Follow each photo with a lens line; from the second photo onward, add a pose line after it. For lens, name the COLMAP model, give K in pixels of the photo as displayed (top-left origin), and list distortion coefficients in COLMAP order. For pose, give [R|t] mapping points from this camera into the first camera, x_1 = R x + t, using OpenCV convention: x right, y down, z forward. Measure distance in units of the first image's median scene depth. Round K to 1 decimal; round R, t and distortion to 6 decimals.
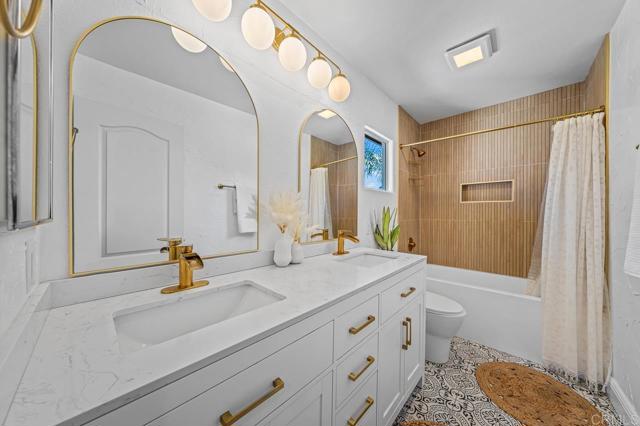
lens RADIAL K [[217.8, 0, 320.0], [0, 217.8, 213.0], [0, 0, 1]] dist [-0.002091, -0.000075]
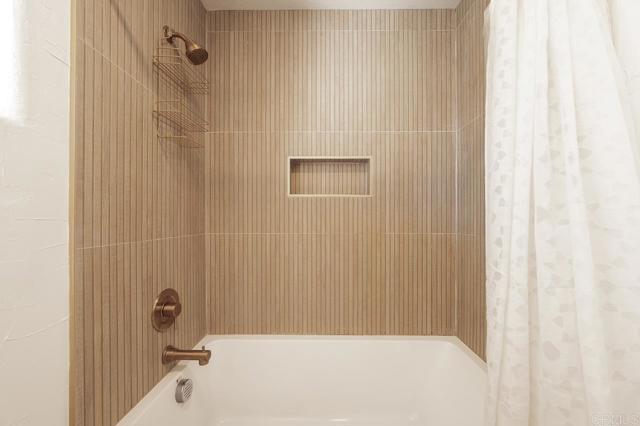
lens RADIAL K [[234.7, 0, 321.9], [0, 234.7, 216.6], [0, 0, 1]] dist [-0.002564, -0.000072]
pose [[0.737382, -0.002984, 0.675469, 0.382498], [0.002050, 0.999996, 0.002179, -0.005645], [-0.675473, -0.000222, 0.737385, 0.617550]]
